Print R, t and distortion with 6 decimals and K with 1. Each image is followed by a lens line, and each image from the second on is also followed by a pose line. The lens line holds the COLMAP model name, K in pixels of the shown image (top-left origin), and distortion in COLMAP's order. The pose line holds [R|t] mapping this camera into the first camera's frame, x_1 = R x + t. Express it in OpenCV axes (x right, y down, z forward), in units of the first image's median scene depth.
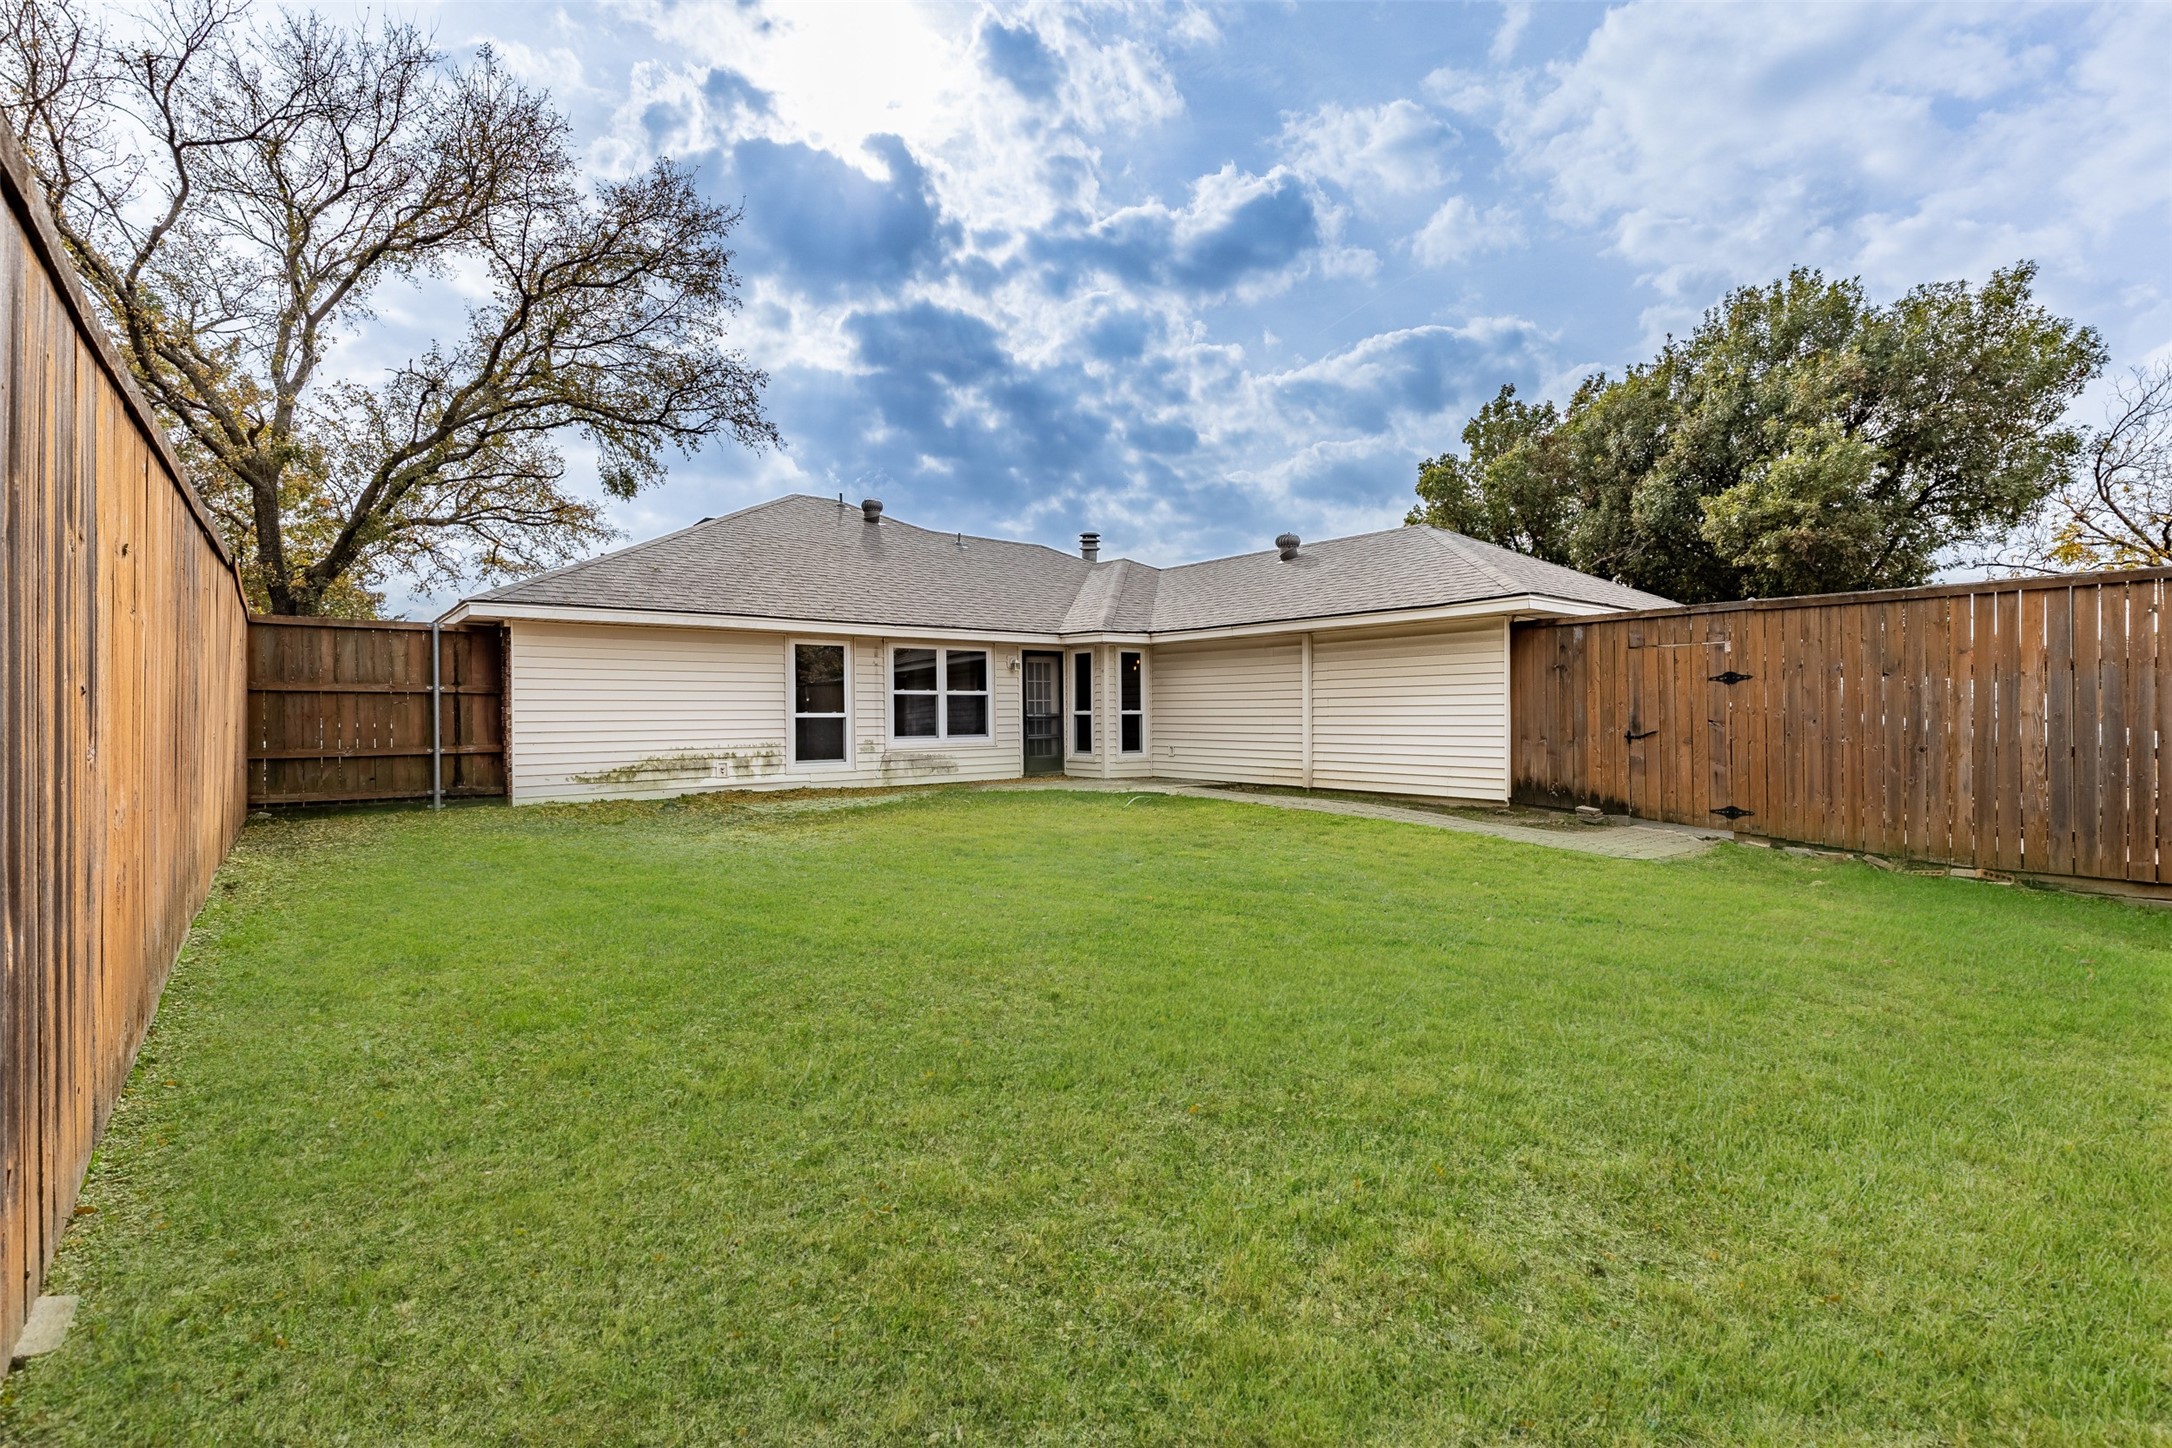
lens RADIAL K [[979.8, 0, 1091.9], [0, 979.8, 712.0], [0, 0, 1]] dist [0.002026, -0.001145]
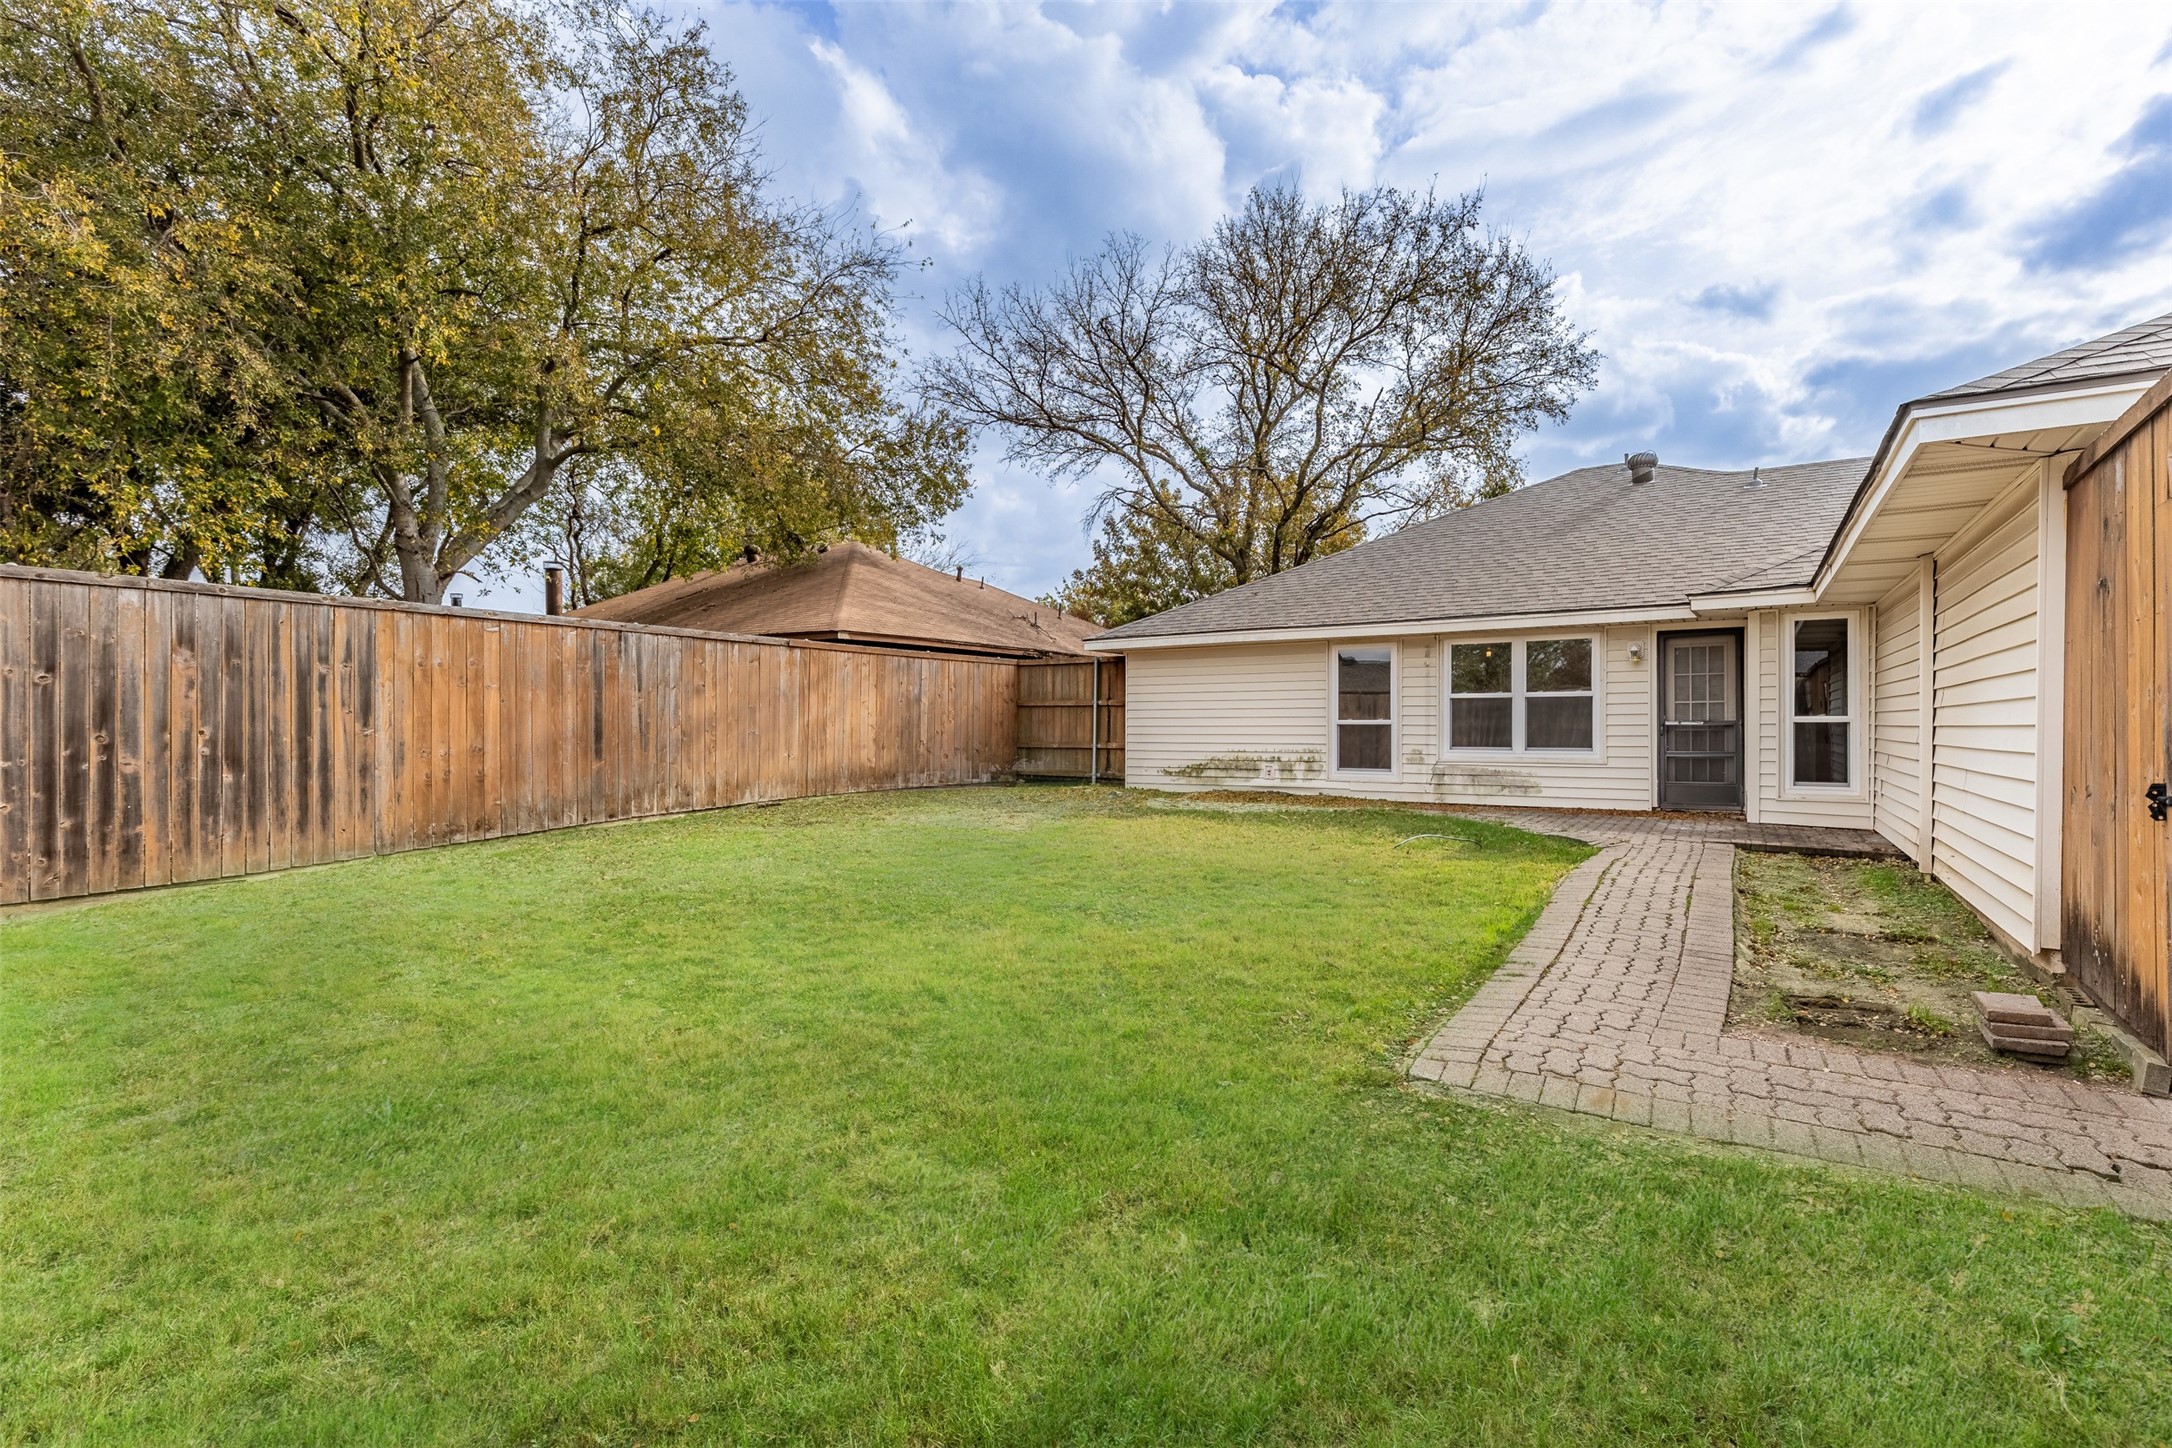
lens RADIAL K [[973.3, 0, 1101.7], [0, 973.3, 726.8], [0, 0, 1]] dist [0.000795, -0.000307]
pose [[0.306332, 0.008001, -0.951891, 0.557405], [0.001558, 0.999959, 0.008906, -0.000790], [0.951923, -0.004211, 0.306307, 0.465588]]
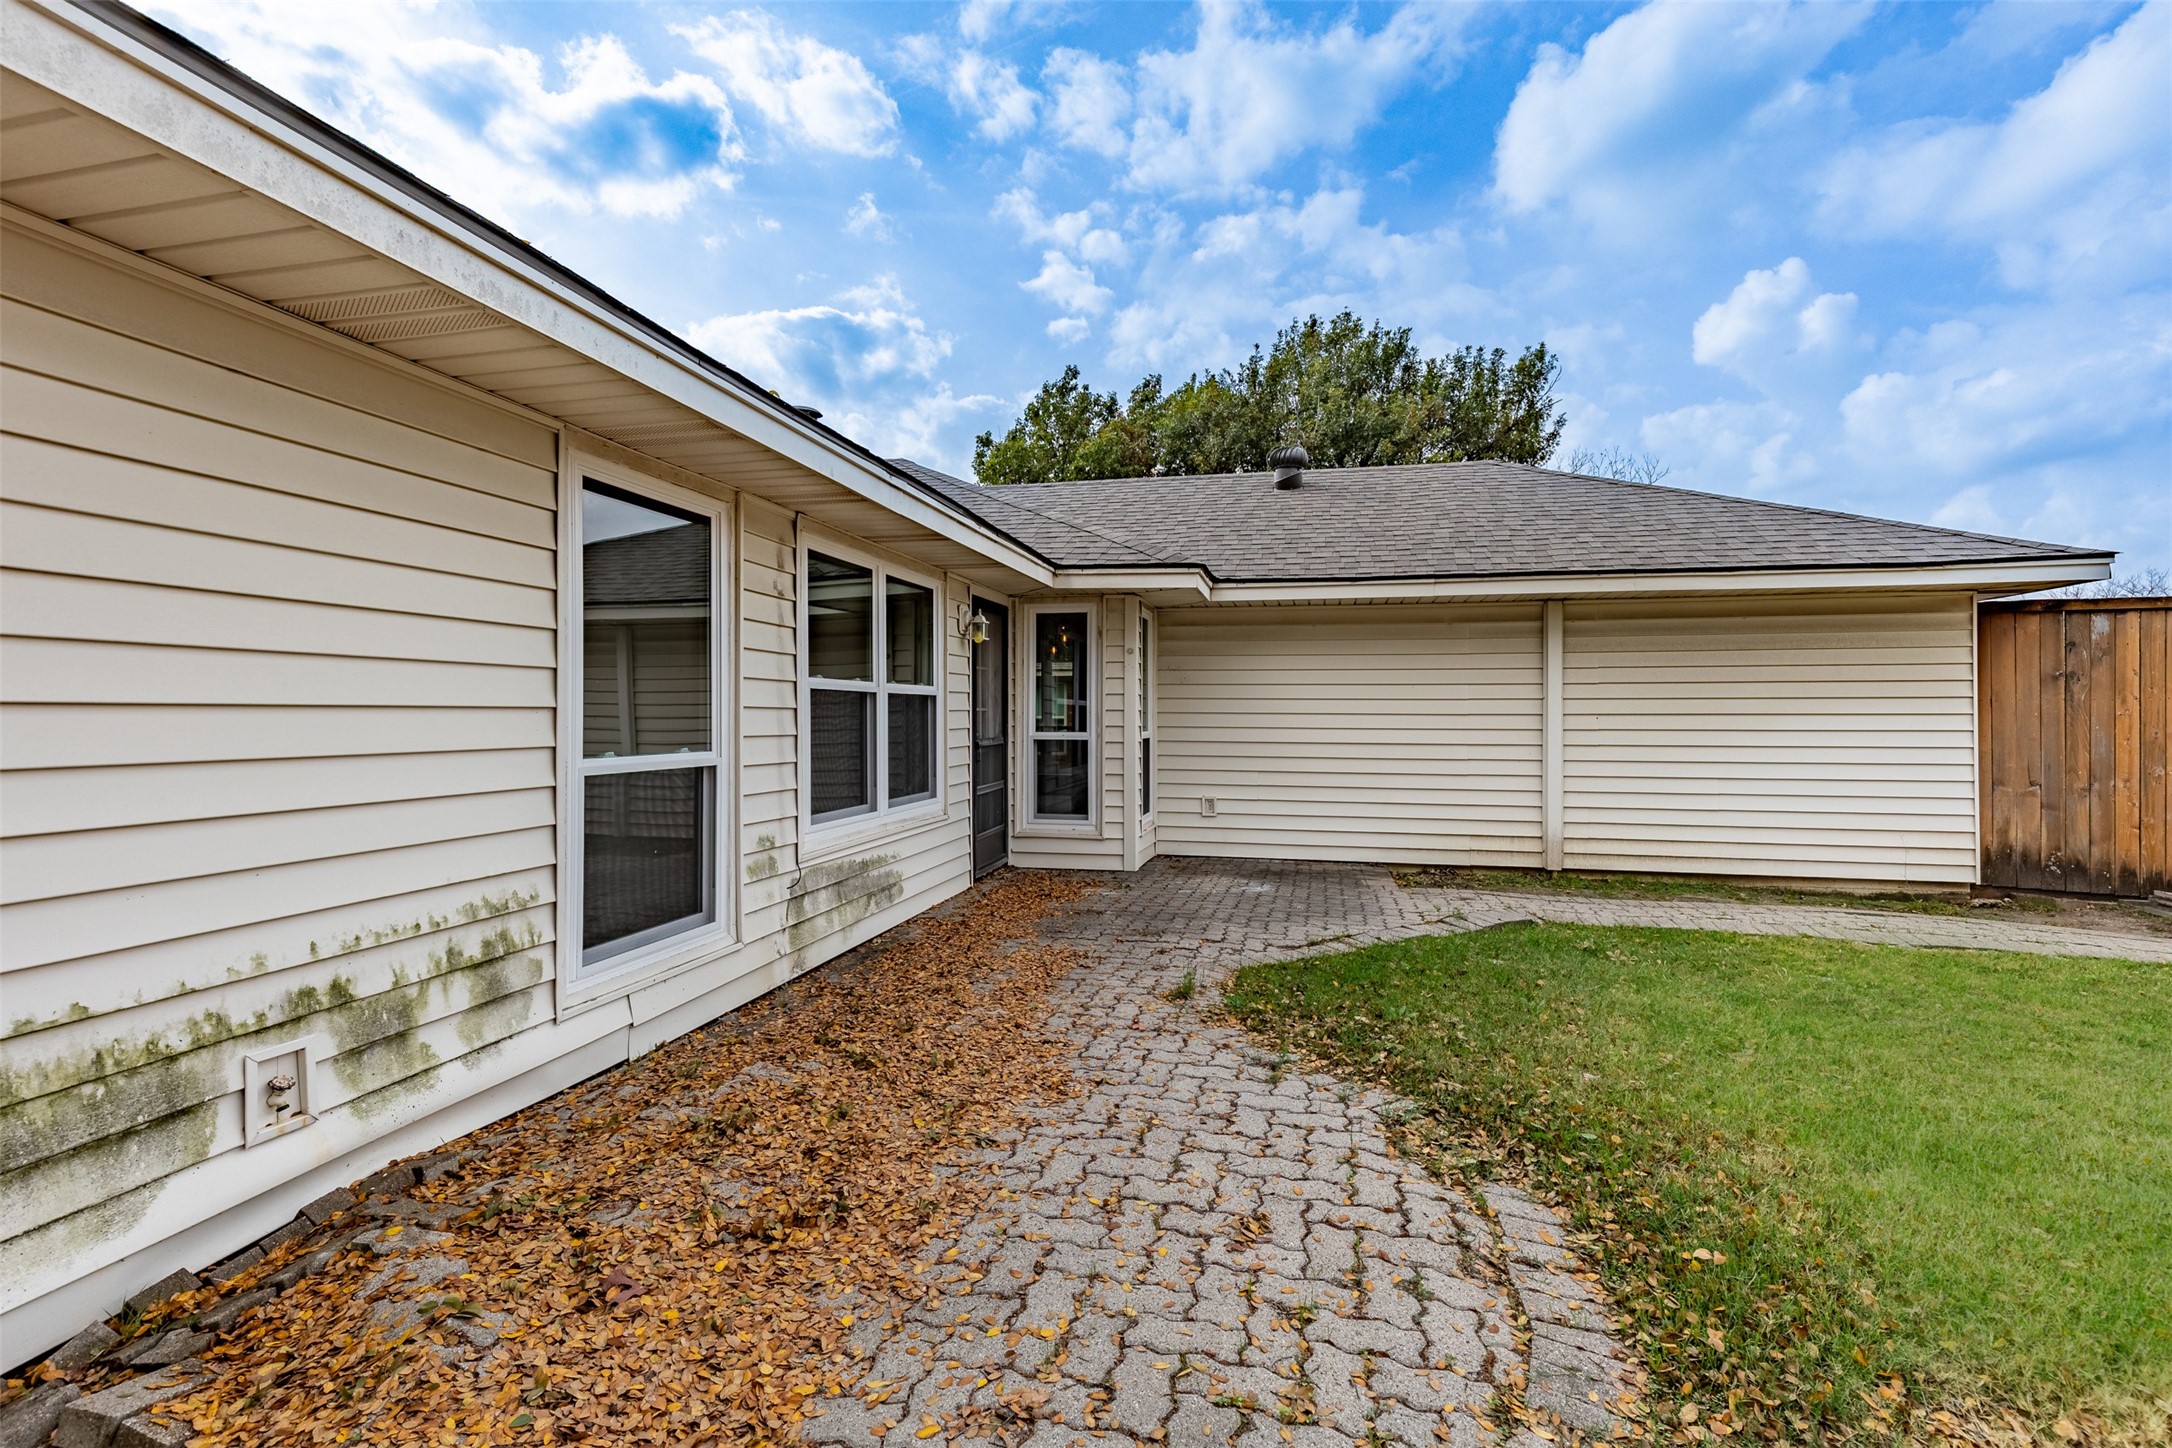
lens RADIAL K [[979.8, 0, 1091.9], [0, 979.8, 712.0], [0, 0, 1]] dist [0.002026, -0.001145]
pose [[0.785245, 0.009805, 0.619107, -0.350408], [-0.007736, 0.999952, -0.006024, -0.009712], [-0.619136, -0.000059, 0.785284, 0.723587]]
